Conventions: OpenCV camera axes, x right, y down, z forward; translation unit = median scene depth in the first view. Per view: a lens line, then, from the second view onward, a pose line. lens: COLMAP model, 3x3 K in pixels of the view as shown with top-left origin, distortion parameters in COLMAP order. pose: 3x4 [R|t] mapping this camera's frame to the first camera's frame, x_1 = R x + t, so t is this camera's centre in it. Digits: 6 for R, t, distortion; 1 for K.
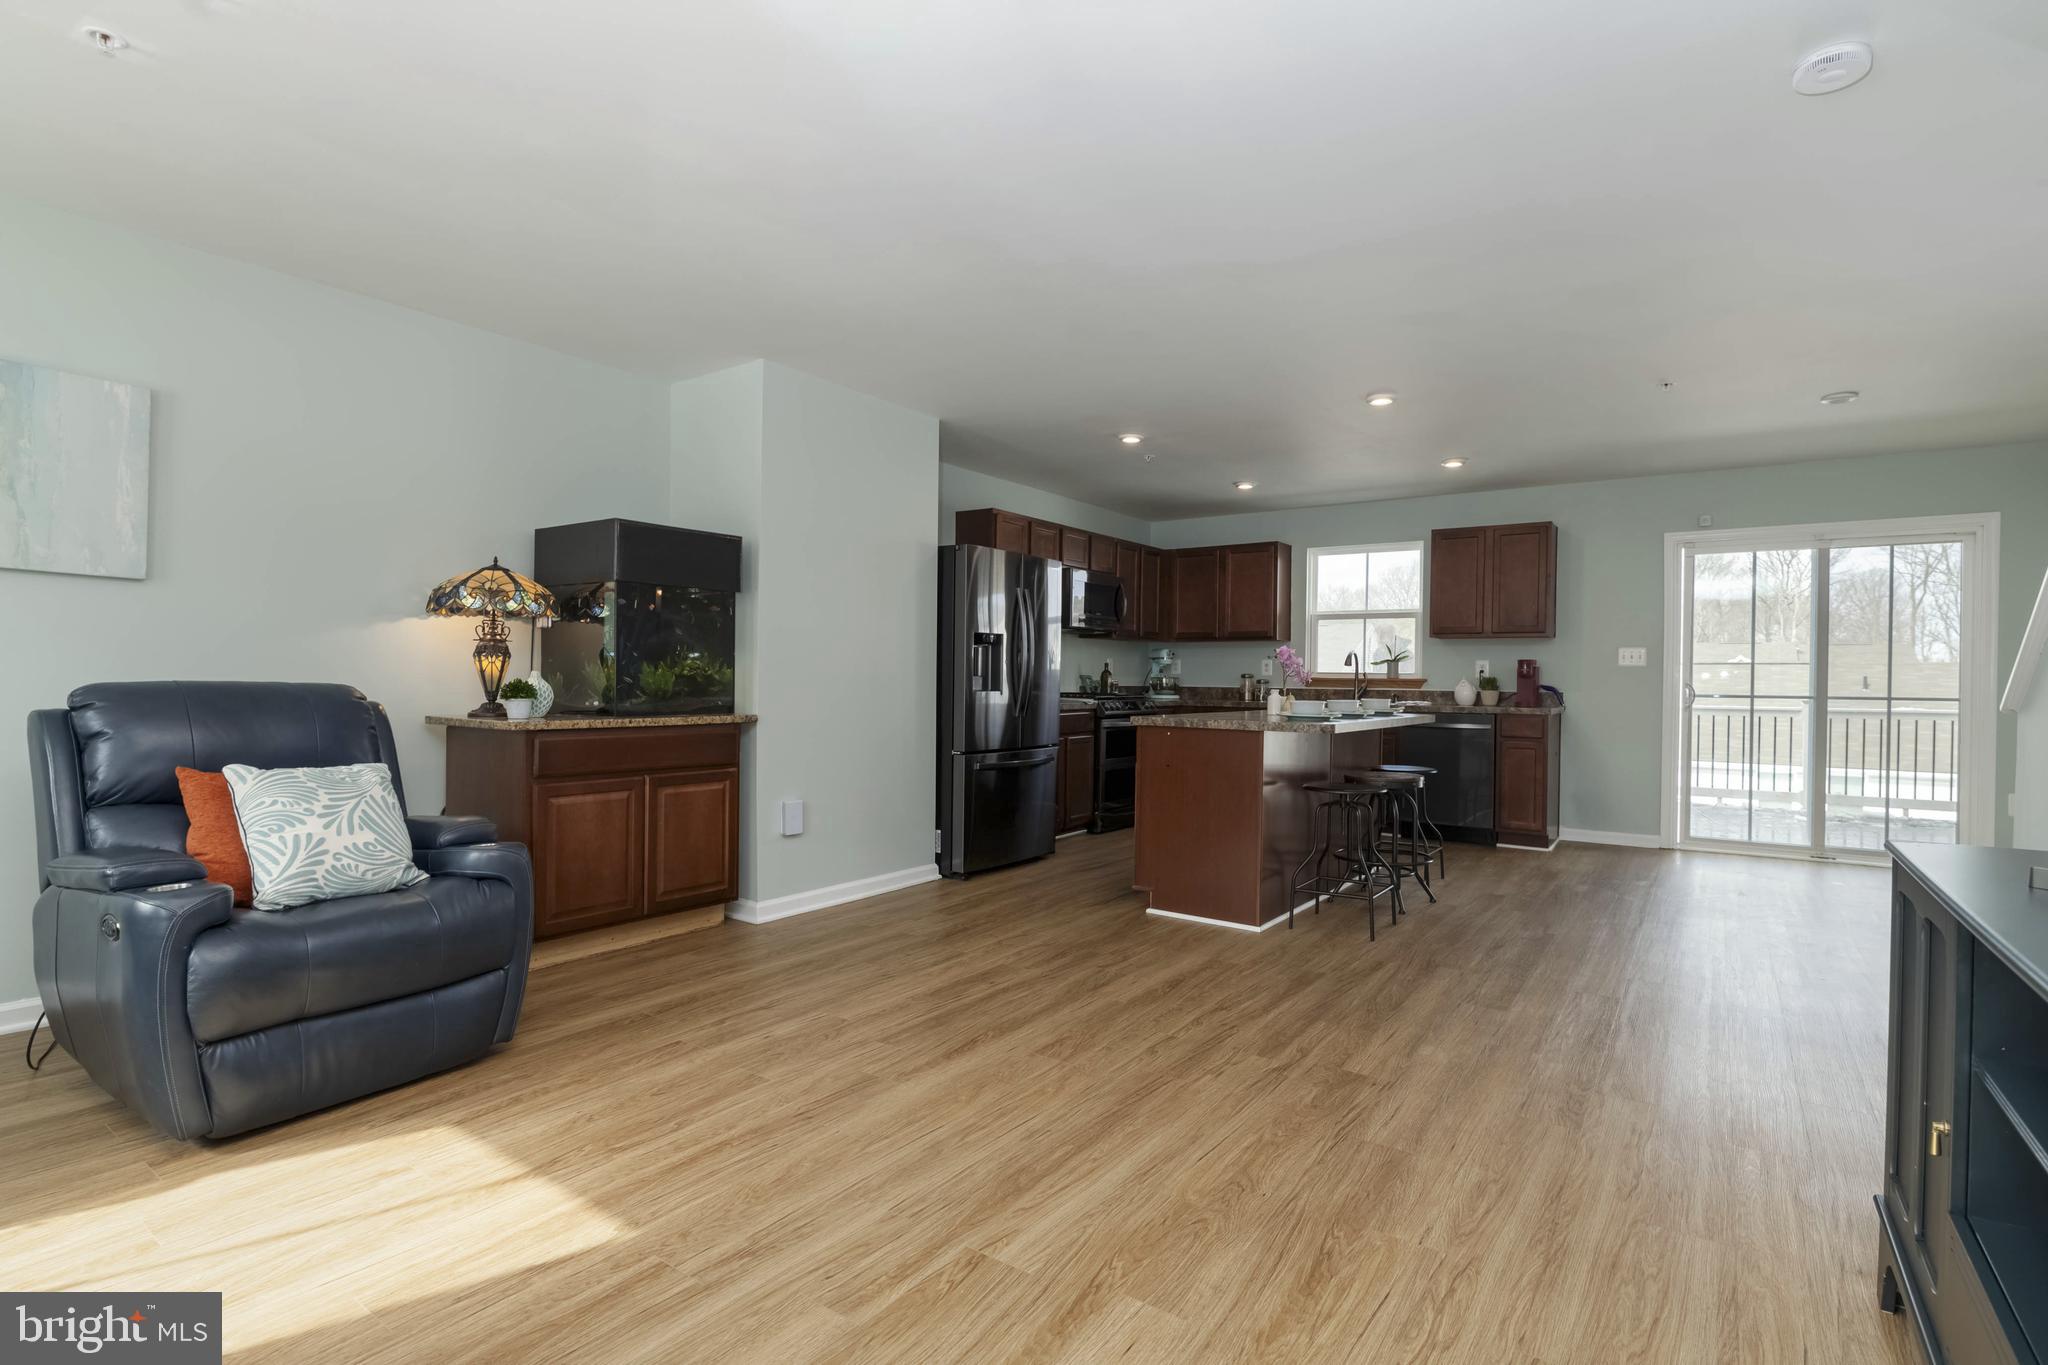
lens RADIAL K [[971.5, 0, 1035.4], [0, 971.5, 686.2], [0, 0, 1]] dist [-0.009116, -0.000668]
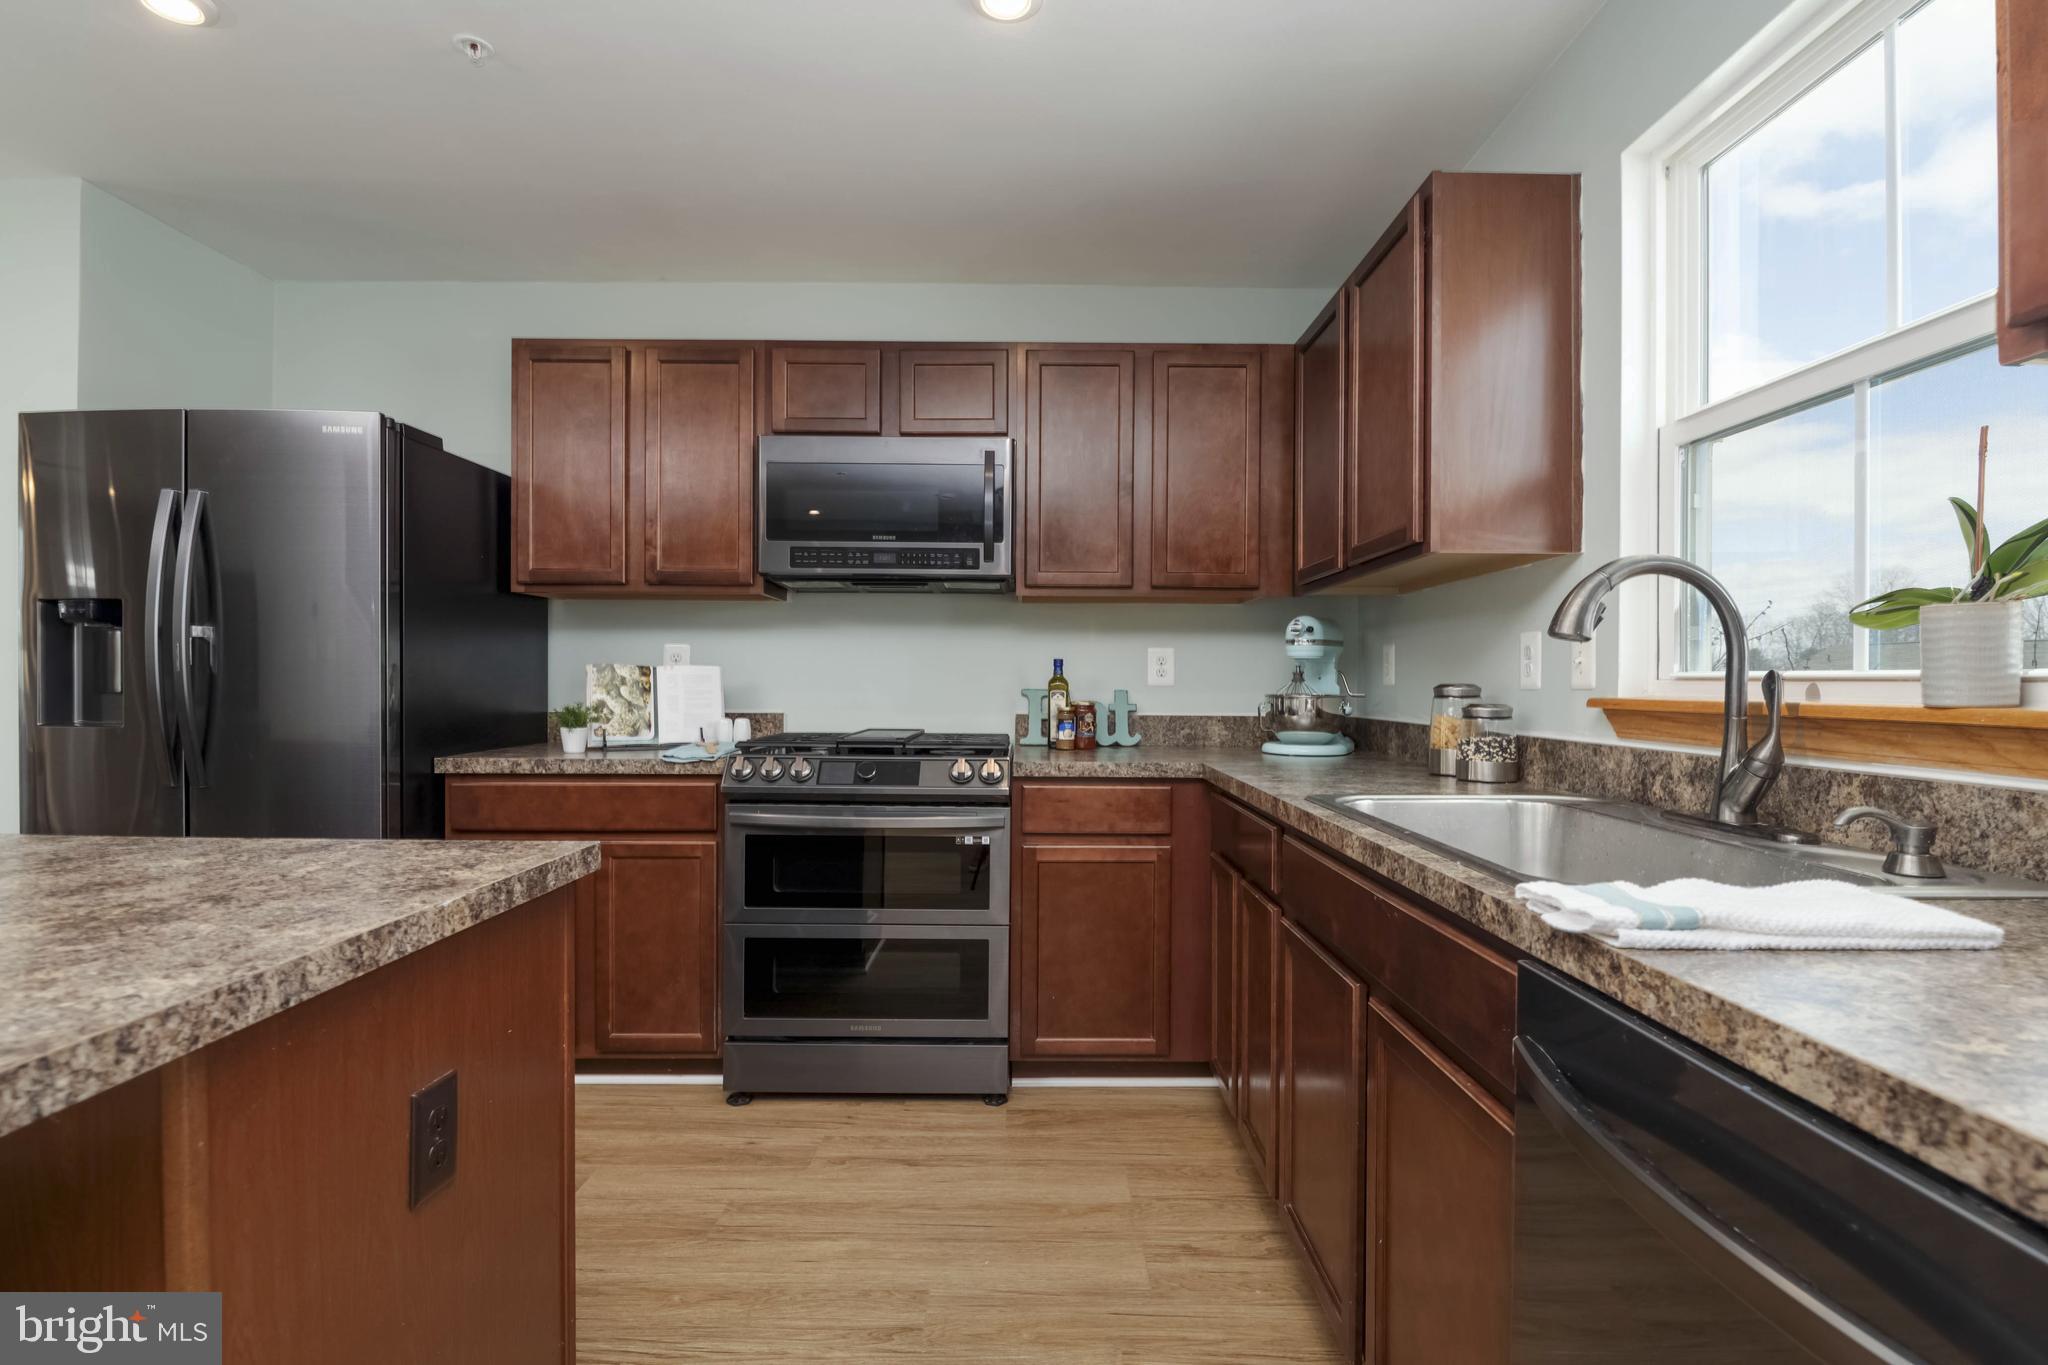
lens RADIAL K [[971.5, 0, 1035.4], [0, 971.5, 686.2], [0, 0, 1]] dist [-0.009116, -0.000668]
pose [[0.581570, -0.003607, -0.813488, 0.474088], [-0.007288, 0.999927, -0.009644, -0.010301], [0.813463, 0.011538, 0.581502, 0.909696]]
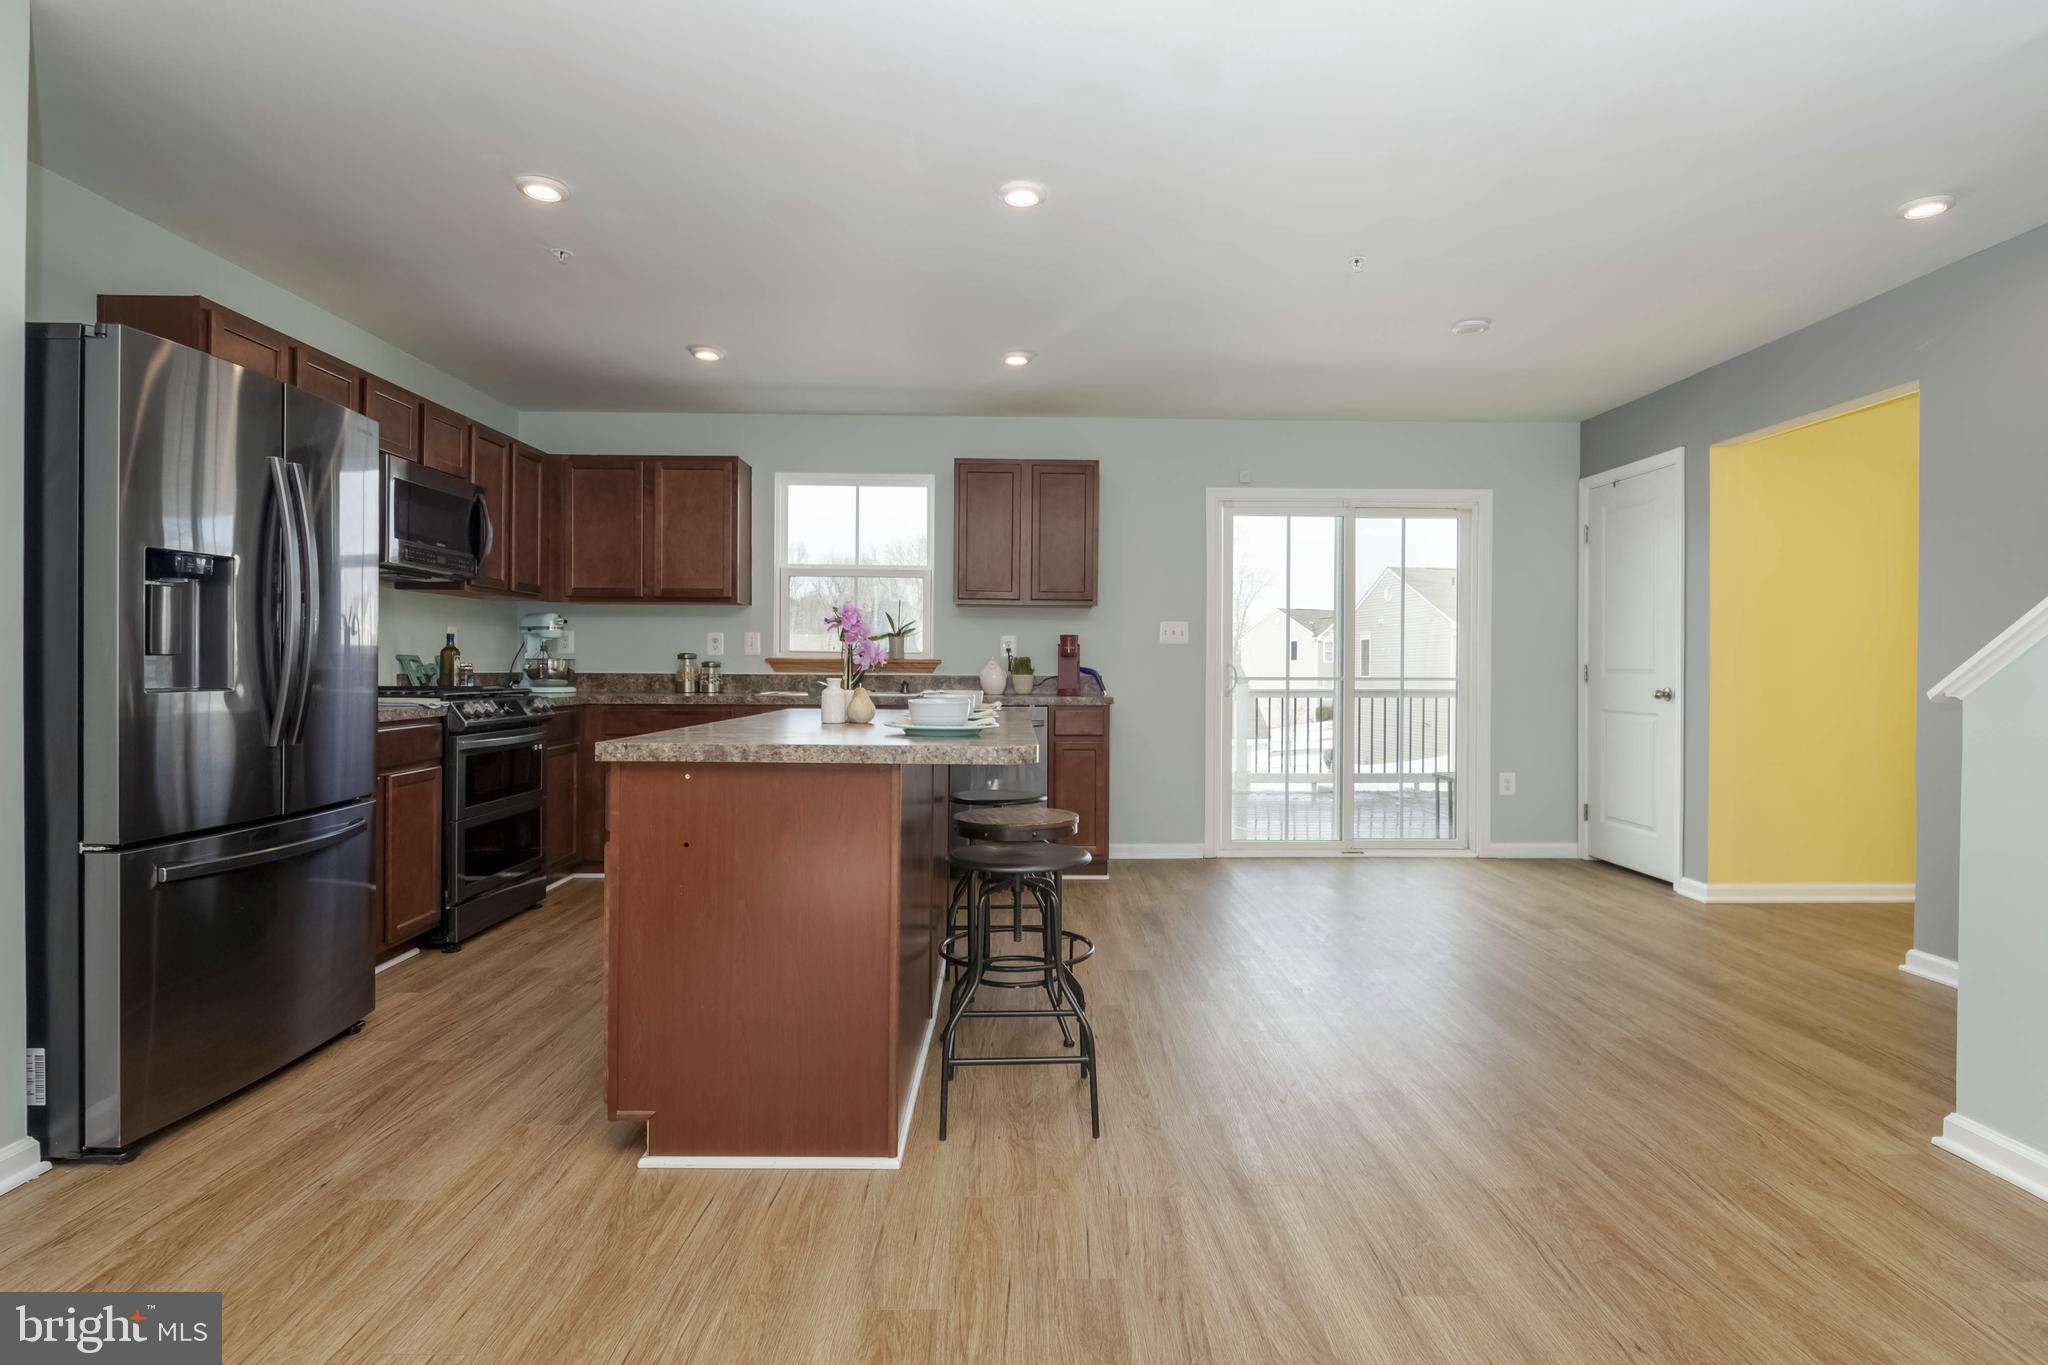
lens RADIAL K [[1042.4, 0, 1028.6], [0, 1042.4, 673.5], [0, 0, 1]] dist [0.011165, -0.012352]
pose [[0.808748, -0.010793, 0.588056, -0.017817], [0.008248, 0.999941, 0.007009, -0.002200], [-0.588098, -0.000818, 0.808789, 0.349283]]
